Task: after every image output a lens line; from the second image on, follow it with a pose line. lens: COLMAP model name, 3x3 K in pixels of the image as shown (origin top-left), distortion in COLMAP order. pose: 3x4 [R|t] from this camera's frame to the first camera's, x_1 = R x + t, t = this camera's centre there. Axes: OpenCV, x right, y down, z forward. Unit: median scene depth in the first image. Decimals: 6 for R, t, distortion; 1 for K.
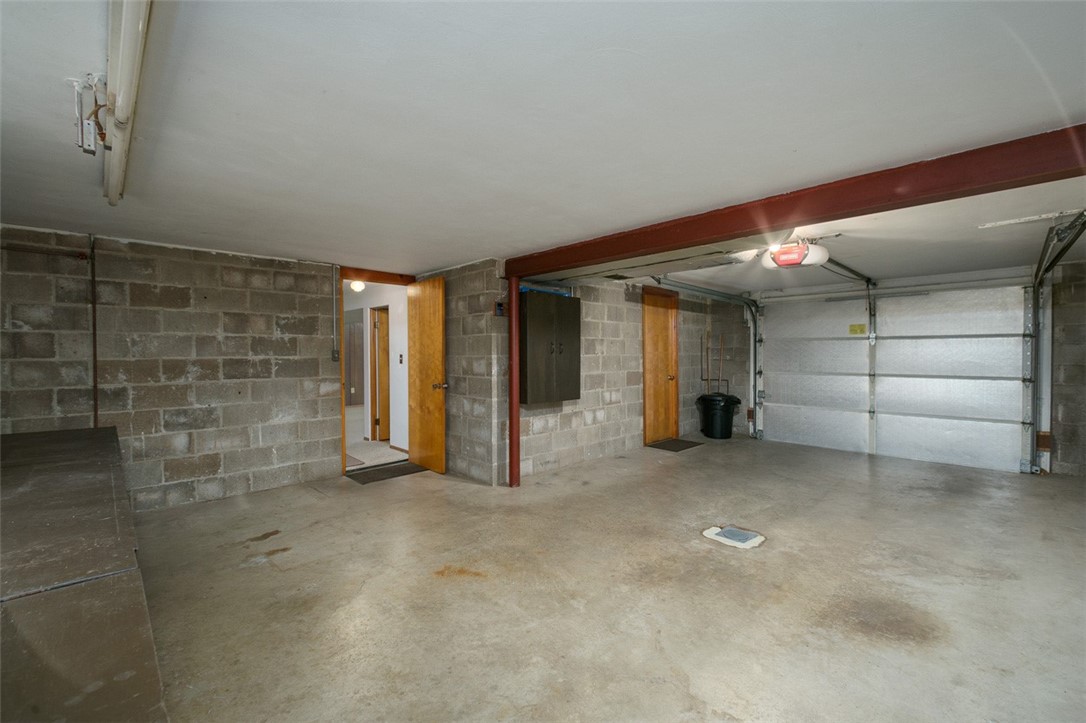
lens RADIAL K [[458.4, 0, 543.0], [0, 458.4, 361.5], [0, 0, 1]] dist [-0.001314, -0.000916]
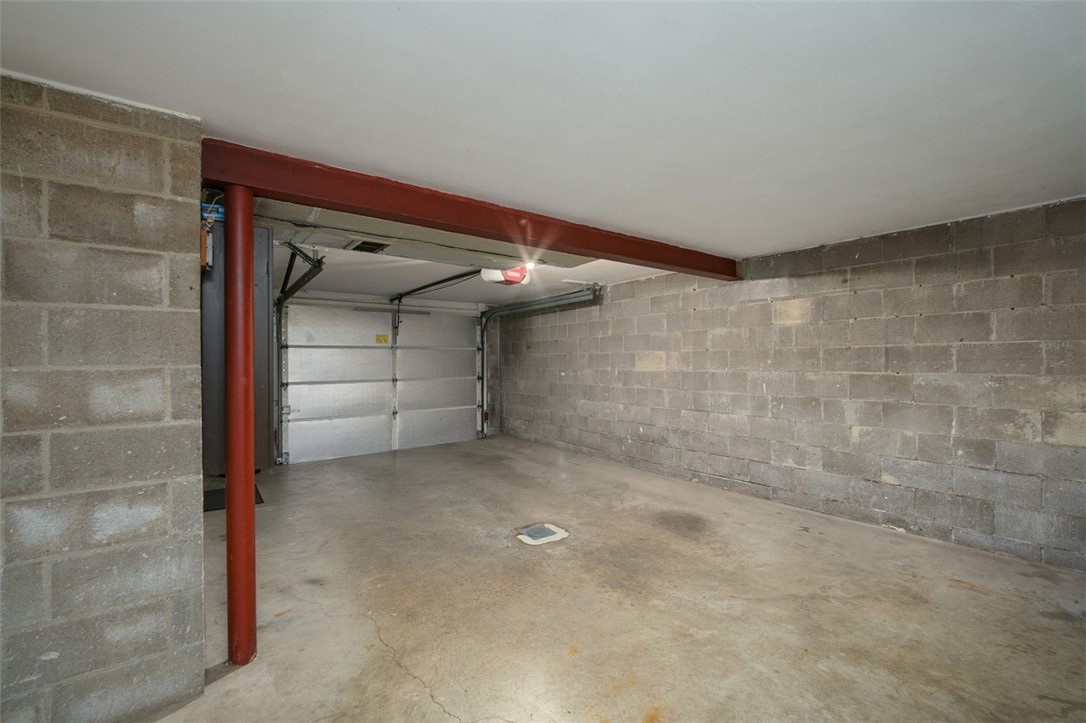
lens RADIAL K [[458.4, 0, 543.0], [0, 458.4, 361.5], [0, 0, 1]] dist [-0.001314, -0.000916]
pose [[0.108598, -0.001769, 0.994084, -0.626093], [0.022342, 0.999750, -0.000662, -0.012159], [-0.993835, 0.022282, 0.108610, 0.874628]]
